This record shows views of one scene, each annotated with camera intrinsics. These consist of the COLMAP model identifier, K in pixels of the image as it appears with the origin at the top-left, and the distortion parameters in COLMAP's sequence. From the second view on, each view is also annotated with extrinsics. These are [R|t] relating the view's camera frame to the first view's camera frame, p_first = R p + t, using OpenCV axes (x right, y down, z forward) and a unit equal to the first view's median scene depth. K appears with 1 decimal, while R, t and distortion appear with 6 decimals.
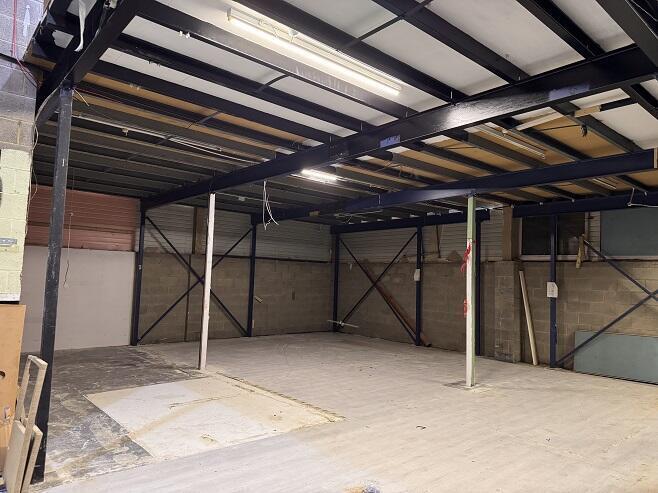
lens RADIAL K [[462.0, 0, 331.7], [0, 462.0, 246.6], [0, 0, 1]] dist [0.082001, -0.089469]
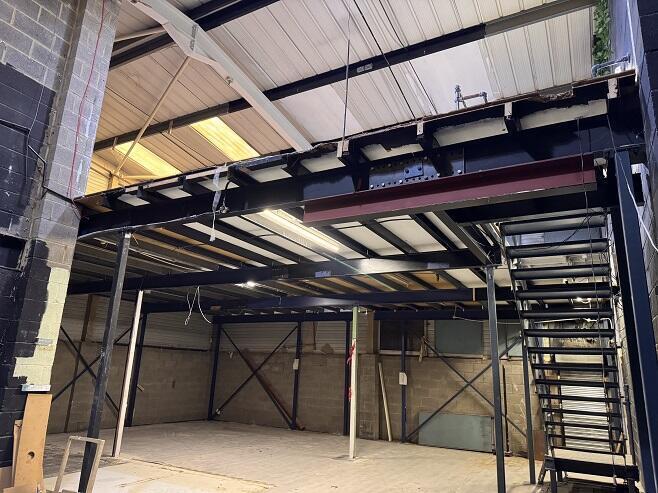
lens RADIAL K [[462.0, 0, 331.1], [0, 462.0, 245.4], [0, 0, 1]] dist [0.082001, -0.089469]
pose [[0.941135, 0.097061, 0.323796, -0.174191], [-0.037466, 0.981939, -0.185448, -0.024279], [-0.335948, 0.162401, 0.927774, -0.195715]]
